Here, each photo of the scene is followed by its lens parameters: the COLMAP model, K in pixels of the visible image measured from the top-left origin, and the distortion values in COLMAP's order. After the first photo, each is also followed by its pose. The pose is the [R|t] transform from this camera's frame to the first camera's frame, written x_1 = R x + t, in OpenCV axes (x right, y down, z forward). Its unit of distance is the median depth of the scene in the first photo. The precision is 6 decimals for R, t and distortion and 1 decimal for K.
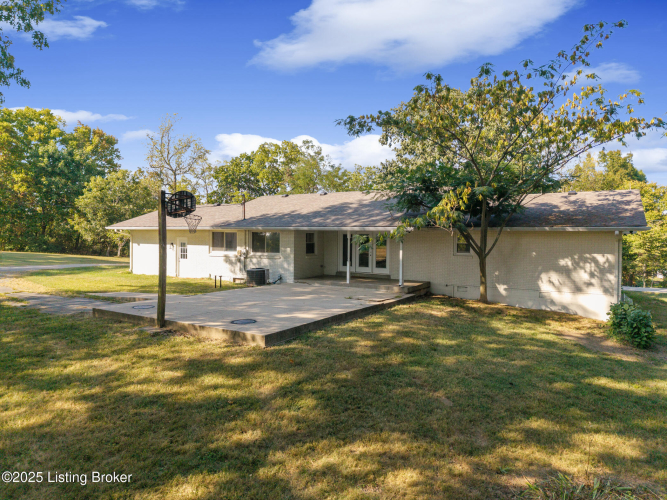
lens RADIAL K [[454.2, 0, 333.5], [0, 454.2, 250.0], [0, 0, 1]] dist [0.094875, -0.119794]
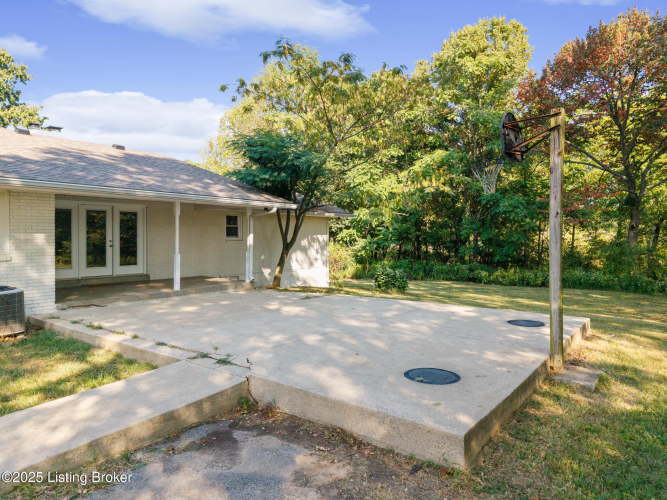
lens RADIAL K [[454.2, 0, 333.5], [0, 454.2, 250.0], [0, 0, 1]] dist [0.094875, -0.119794]
pose [[0.101230, -0.046278, 0.993786, -0.516639], [0.026725, 0.998683, 0.043784, -0.002411], [-0.994504, 0.022127, 0.102334, 0.666682]]
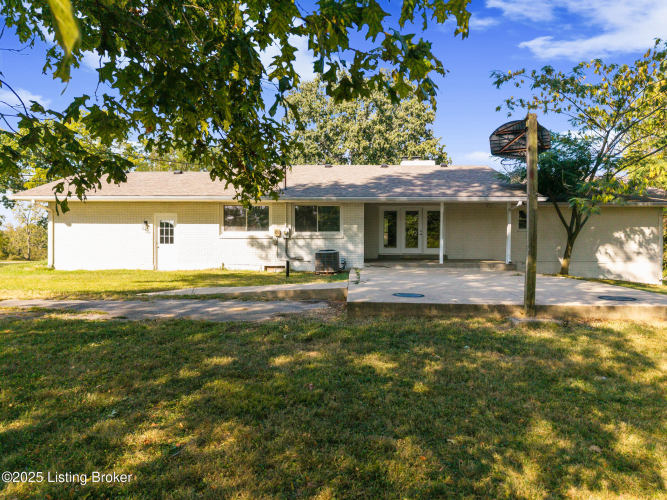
lens RADIAL K [[454.2, 0, 333.5], [0, 454.2, 250.0], [0, 0, 1]] dist [0.094875, -0.119794]
pose [[0.864611, -0.021816, 0.501969, -0.544449], [0.019602, 0.999761, 0.009687, 0.031507], [-0.502060, 0.001464, 0.864831, 0.310527]]
